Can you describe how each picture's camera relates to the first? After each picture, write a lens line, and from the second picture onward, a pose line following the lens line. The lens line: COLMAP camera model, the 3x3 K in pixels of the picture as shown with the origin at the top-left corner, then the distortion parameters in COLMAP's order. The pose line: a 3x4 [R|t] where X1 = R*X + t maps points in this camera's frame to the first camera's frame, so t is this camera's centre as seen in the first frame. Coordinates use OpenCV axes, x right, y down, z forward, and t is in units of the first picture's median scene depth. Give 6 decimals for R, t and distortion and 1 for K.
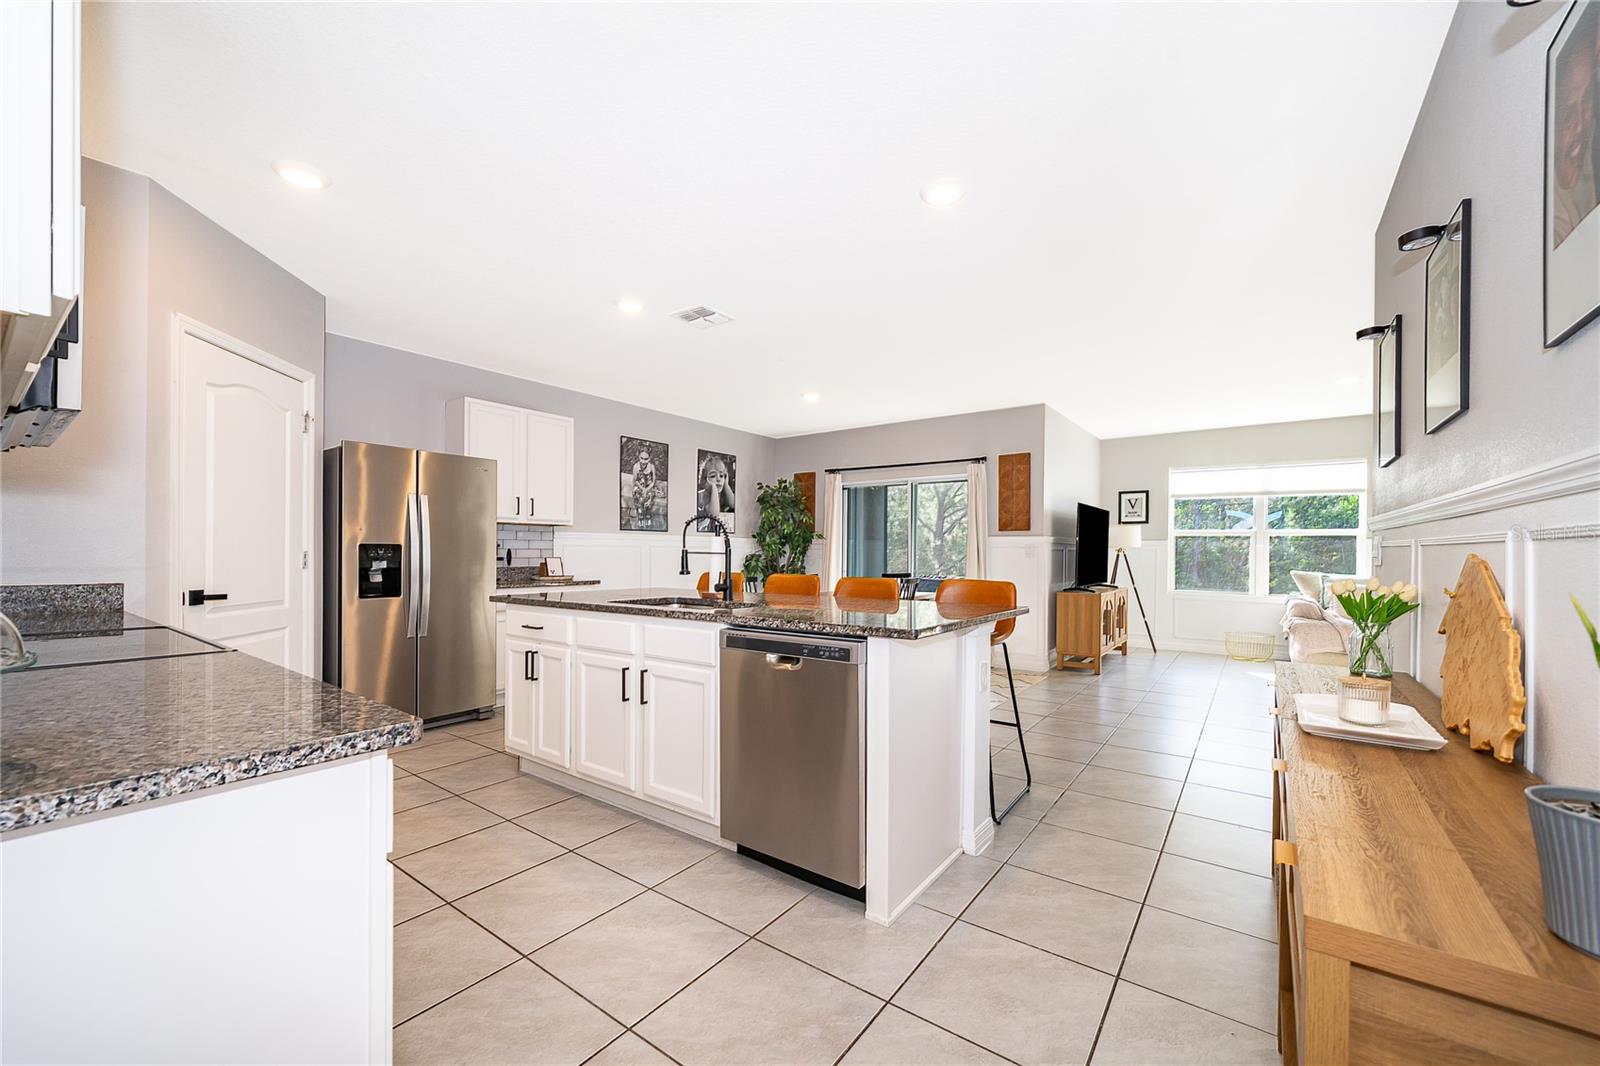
lens RADIAL K [[630.6, 0, 795.8], [0, 630.6, 555.8], [0, 0, 1]] dist [-0.002715, -0.000276]
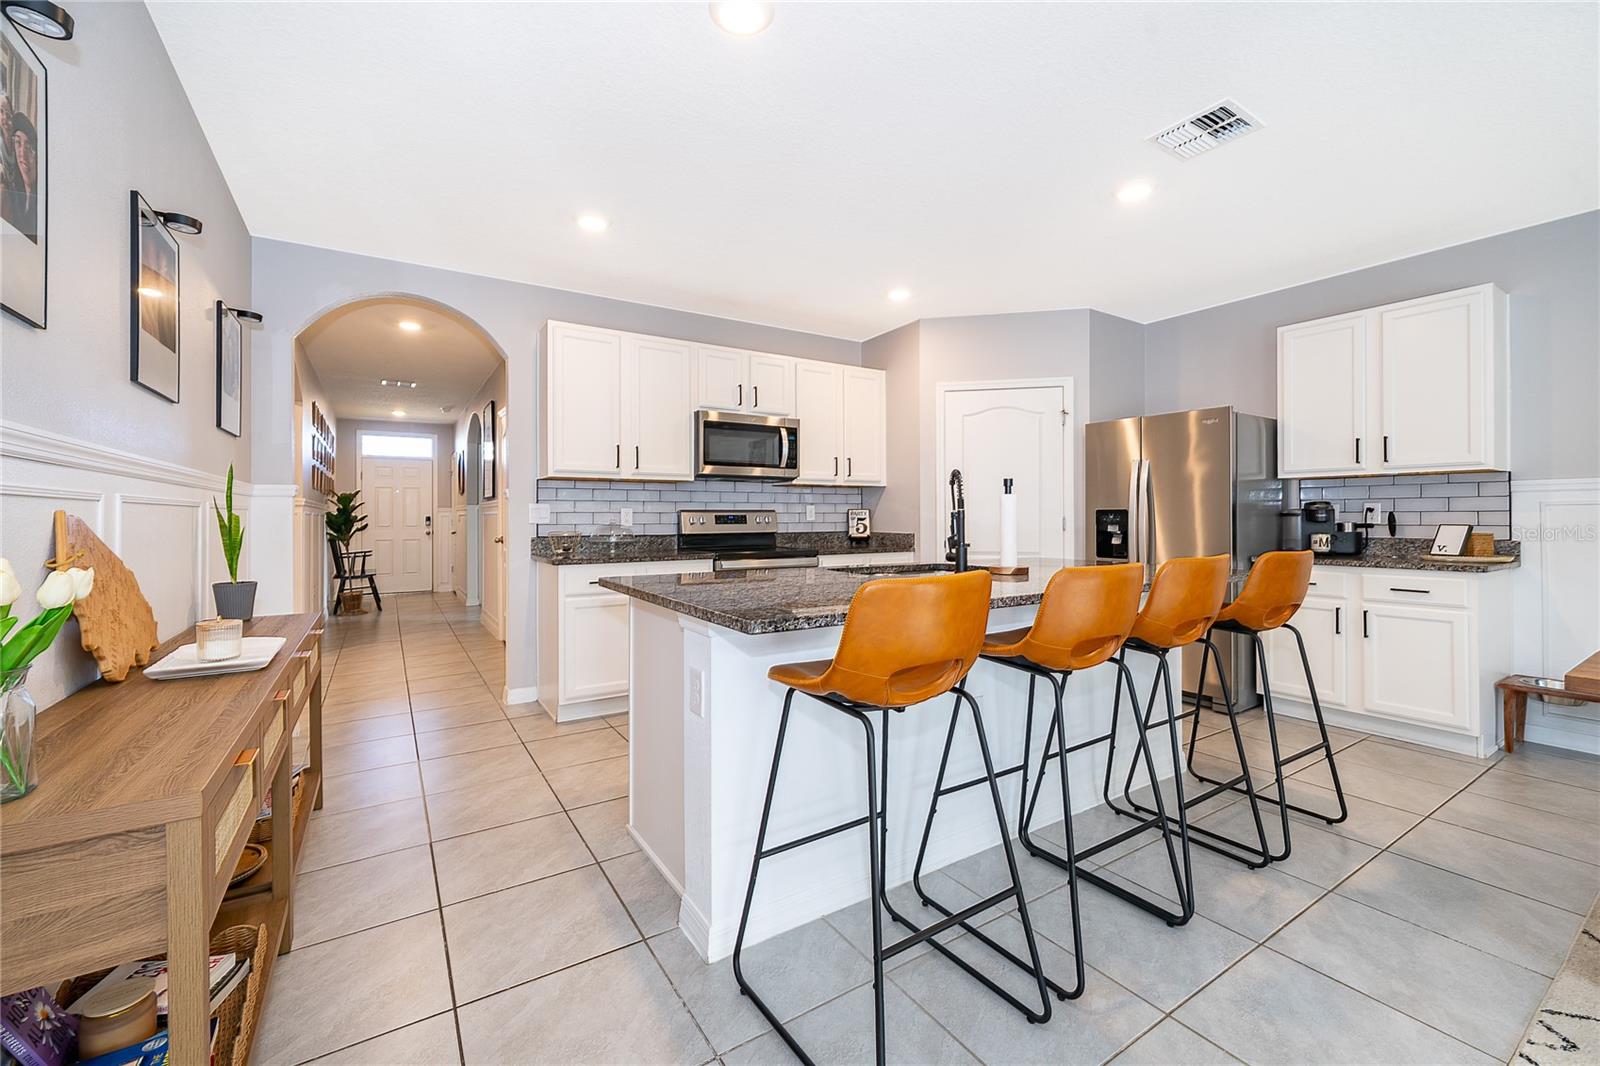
lens RADIAL K [[649.9, 0, 799.1], [0, 649.9, 515.4], [0, 0, 1]] dist [-0.001812, -0.000060]
pose [[-0.354981, -0.008210, -0.934838, 0.344546], [-0.005260, 0.999963, -0.006784, 0.000992], [0.934859, 0.002509, -0.355011, 0.507100]]
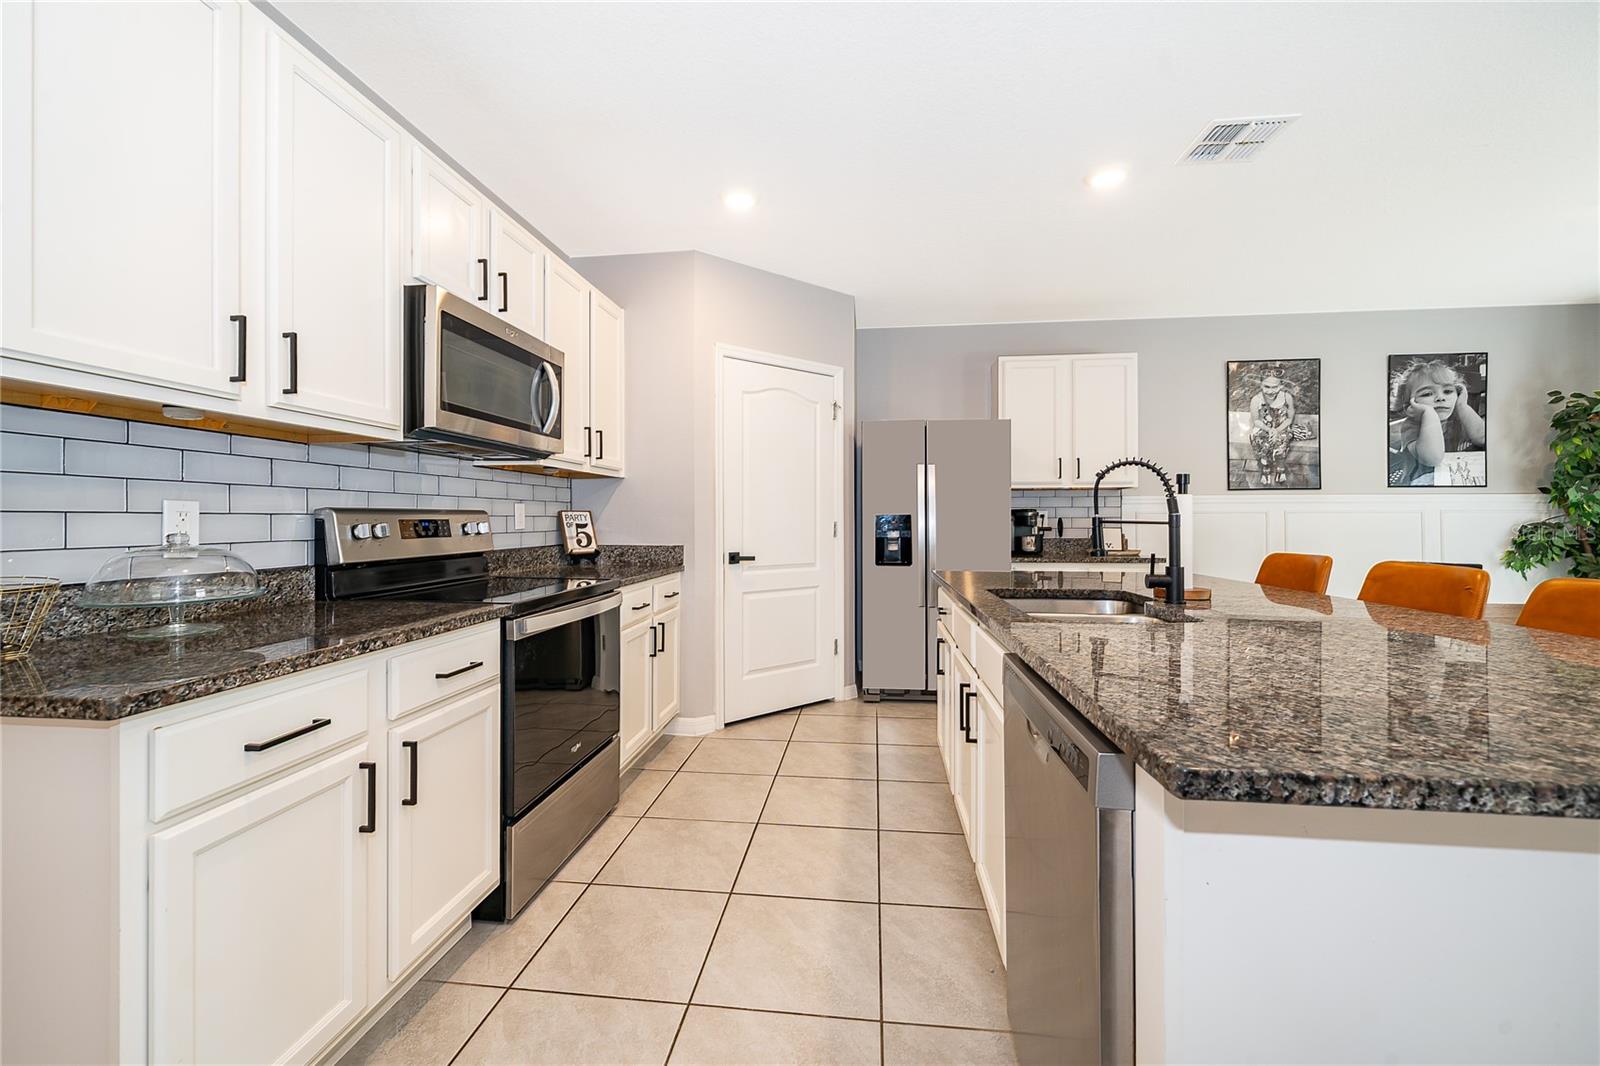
lens RADIAL K [[636.2, 0, 798.9], [0, 636.2, 516.5], [0, 0, 1]] dist [-0.002509, -0.000114]
pose [[0.498724, -0.011351, -0.866686, 0.103825], [-0.000084, 0.999914, -0.013144, -0.000909], [0.866761, 0.006628, 0.498680, 0.189778]]
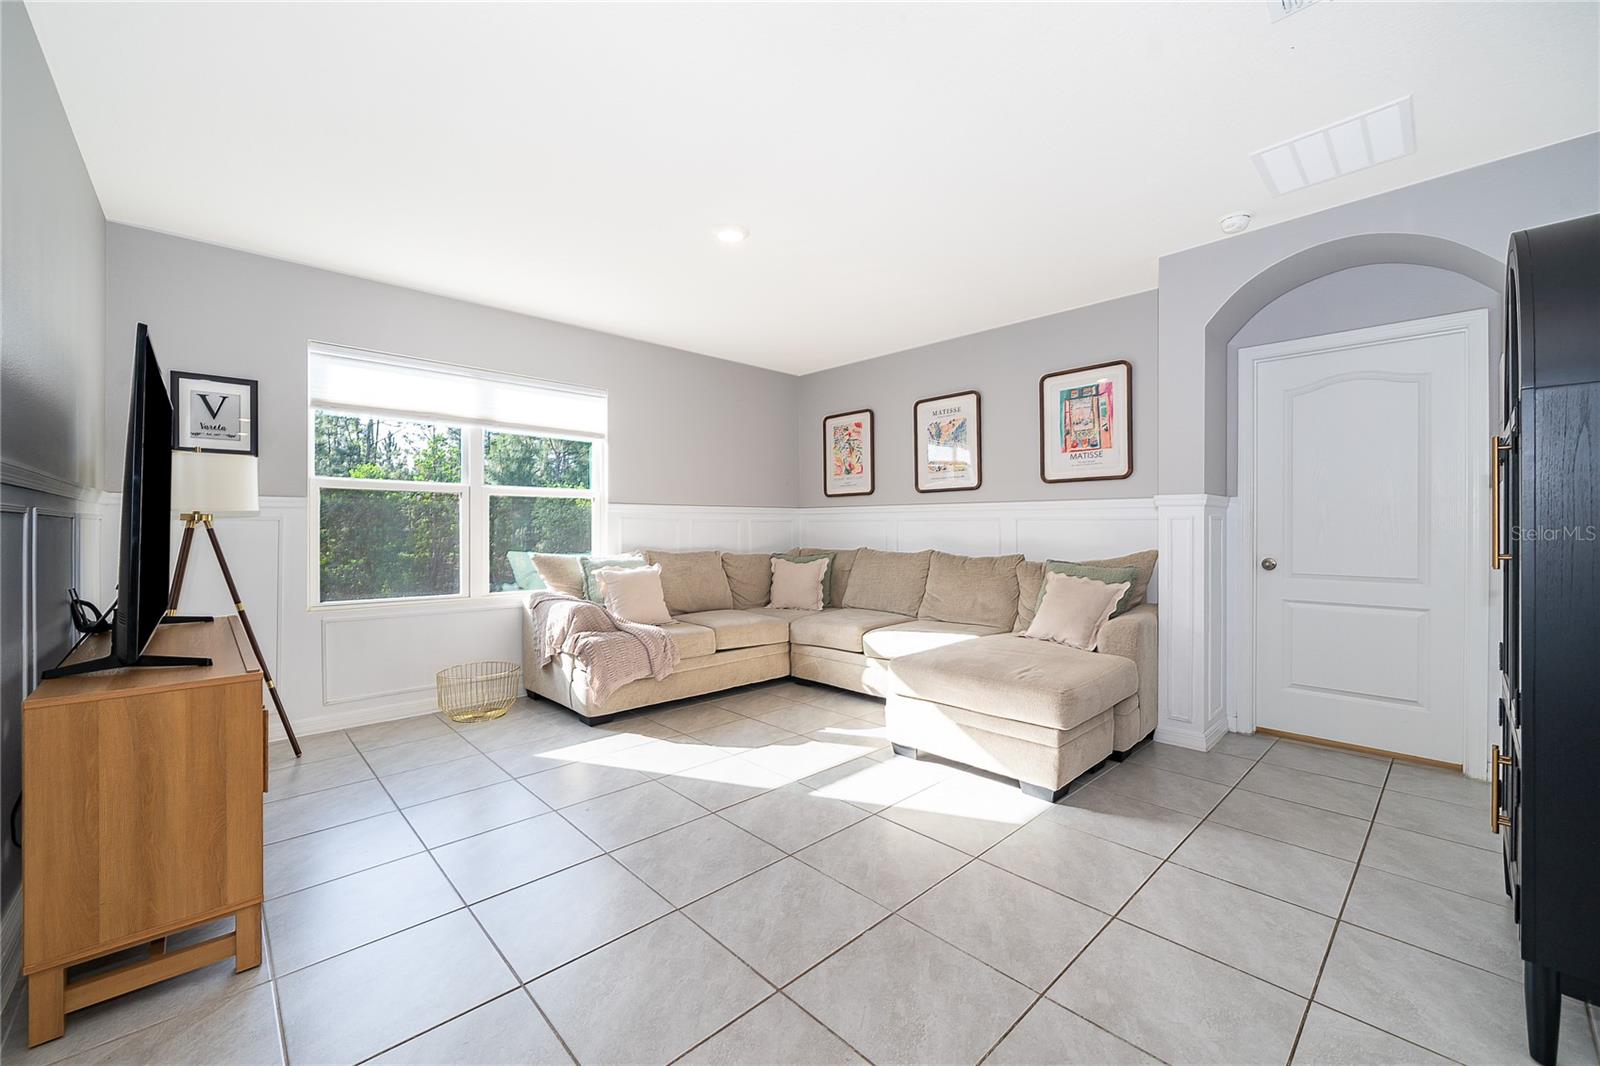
lens RADIAL K [[633.7, 0, 799.7], [0, 633.7, 526.9], [0, 0, 1]] dist [-0.002619, -0.000304]
pose [[0.176907, -0.006067, 0.984209, 0.228893], [0.009943, 0.999941, 0.004376, -0.001737], [-0.984177, 0.009012, 0.176956, 0.648941]]
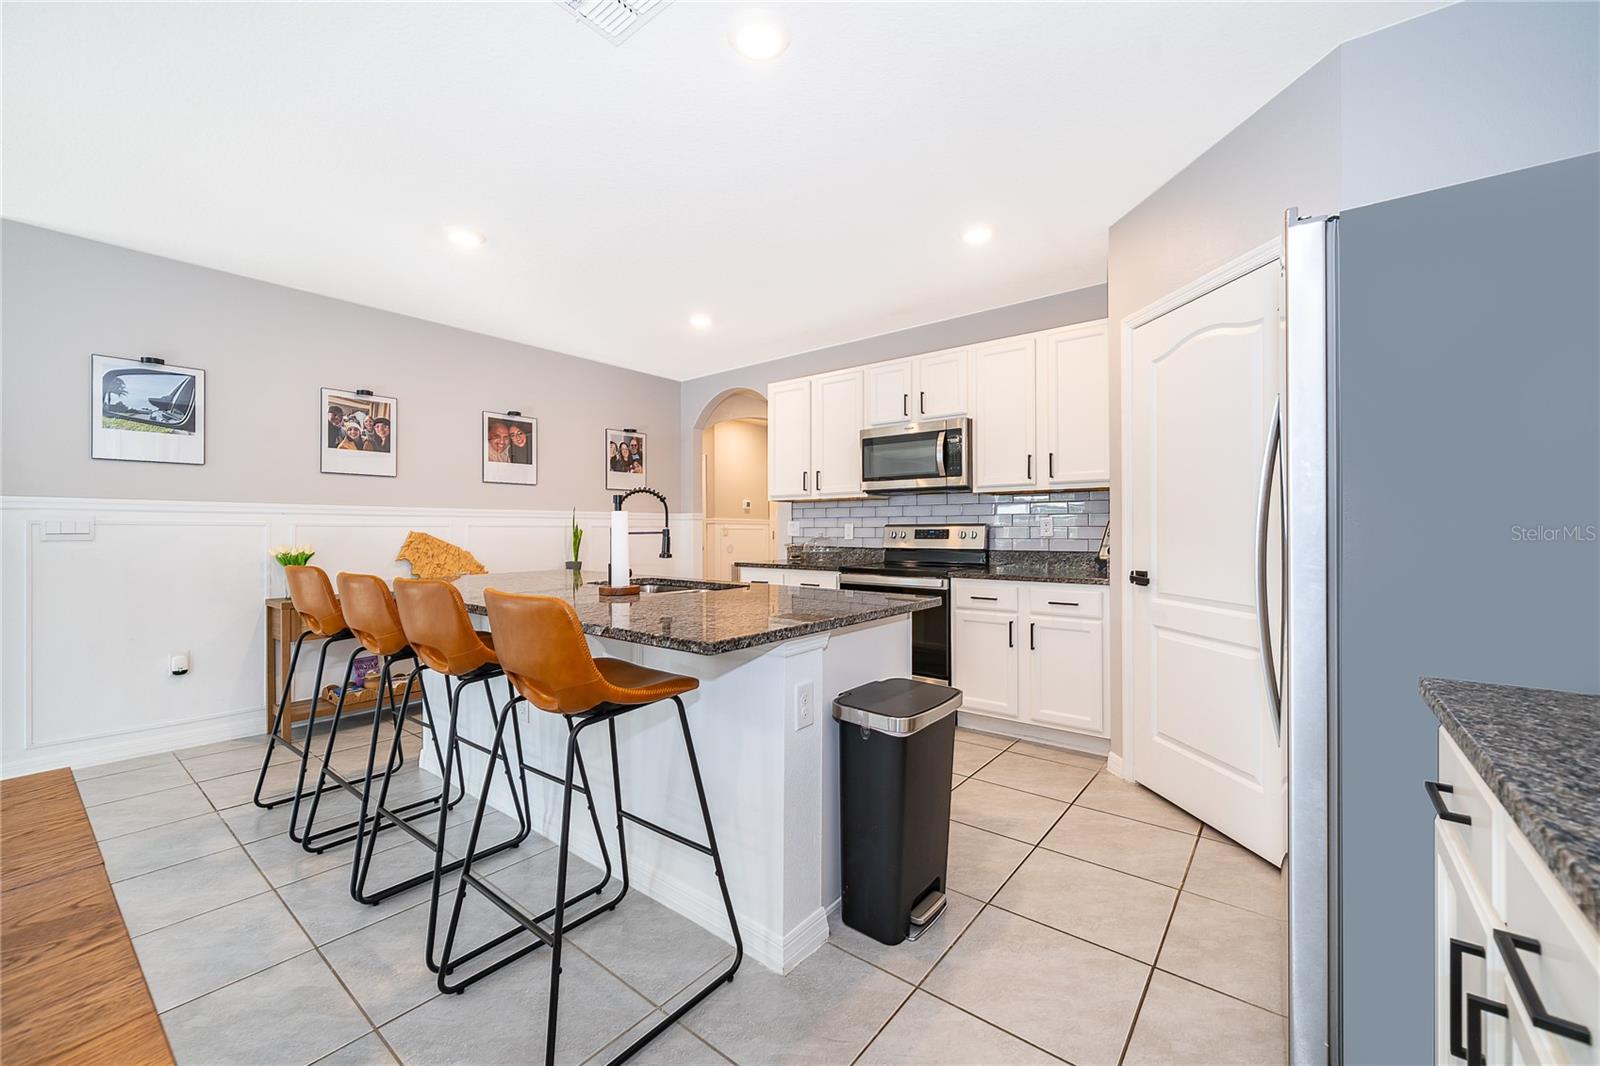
lens RADIAL K [[633.7, 0, 799.7], [0, 633.7, 526.9], [0, 0, 1]] dist [-0.002619, -0.000304]
pose [[-0.999472, -0.004411, 0.032188, -0.176082], [-0.004378, 0.999990, 0.001087, -0.006529], [-0.032192, 0.000946, -0.999481, 0.845763]]
